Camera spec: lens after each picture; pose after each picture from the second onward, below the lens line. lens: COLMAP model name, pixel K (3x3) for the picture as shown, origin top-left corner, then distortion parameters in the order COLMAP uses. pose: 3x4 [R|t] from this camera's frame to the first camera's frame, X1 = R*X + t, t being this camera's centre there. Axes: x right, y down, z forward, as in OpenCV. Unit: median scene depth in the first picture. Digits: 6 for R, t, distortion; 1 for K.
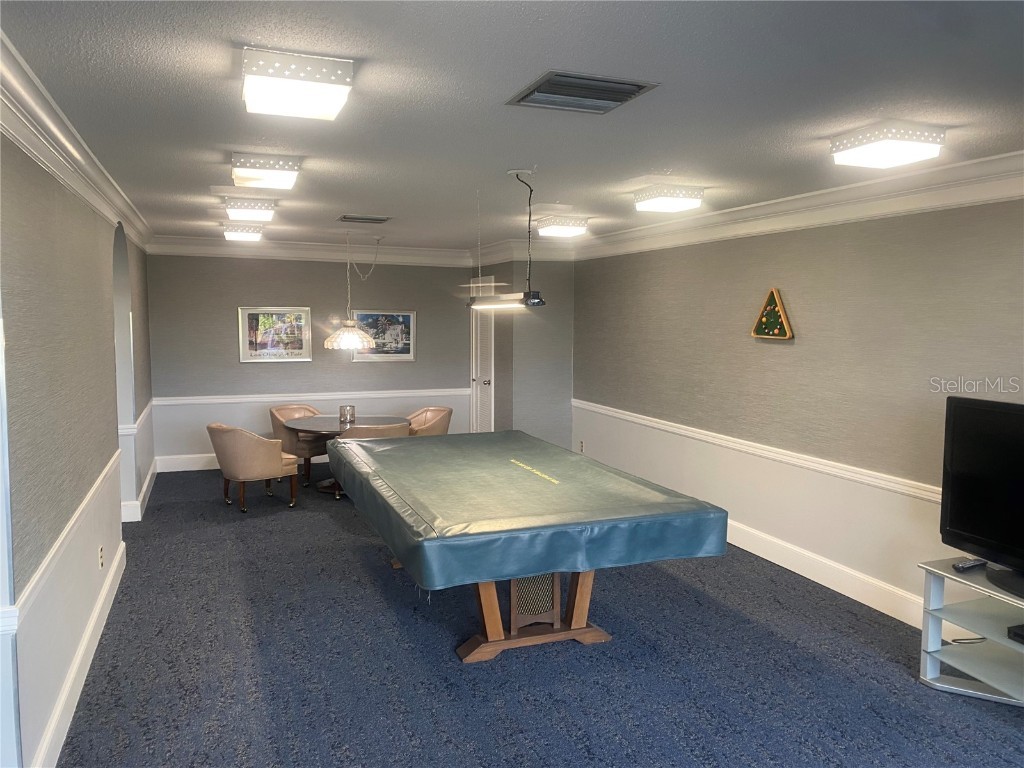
lens RADIAL K [[787.5, 0, 512.7], [0, 787.5, 382.8], [0, 0, 1]] dist [0.041168, -0.026566]
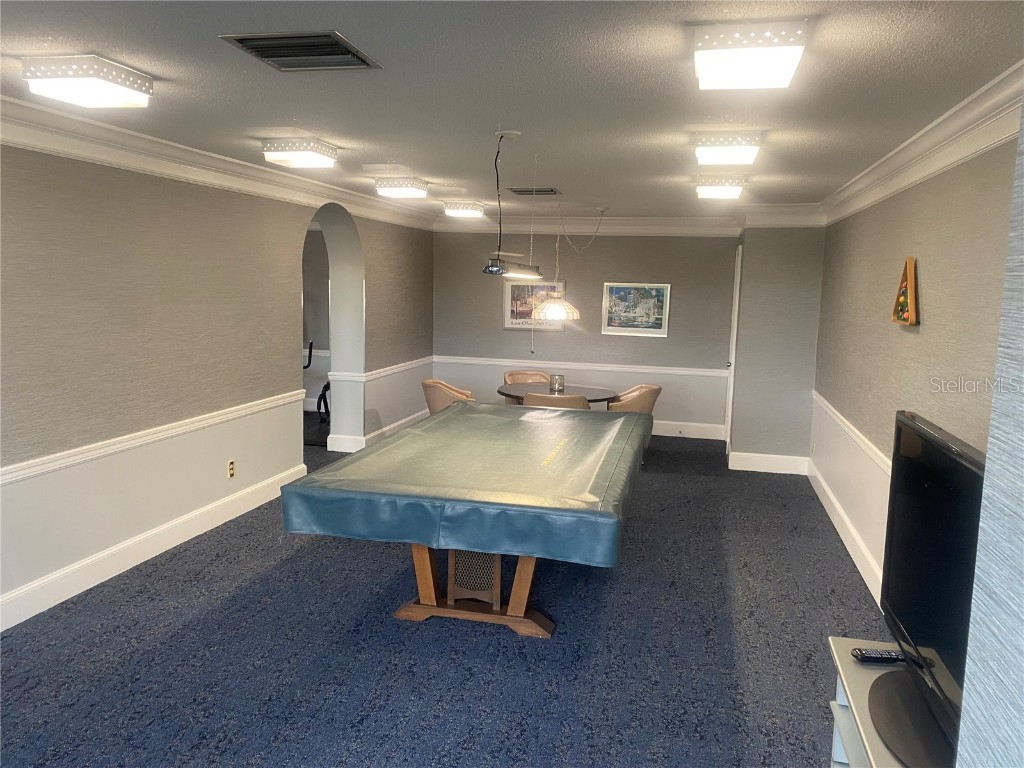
lens RADIAL K [[787.5, 0, 511.7], [0, 787.5, 386.9], [0, 0, 1]] dist [0.041168, -0.026566]
pose [[0.822787, 0.090105, -0.561162, 0.328115], [-0.070900, 0.995913, 0.055957, -0.009106], [0.563911, -0.006254, 0.825812, 0.120695]]
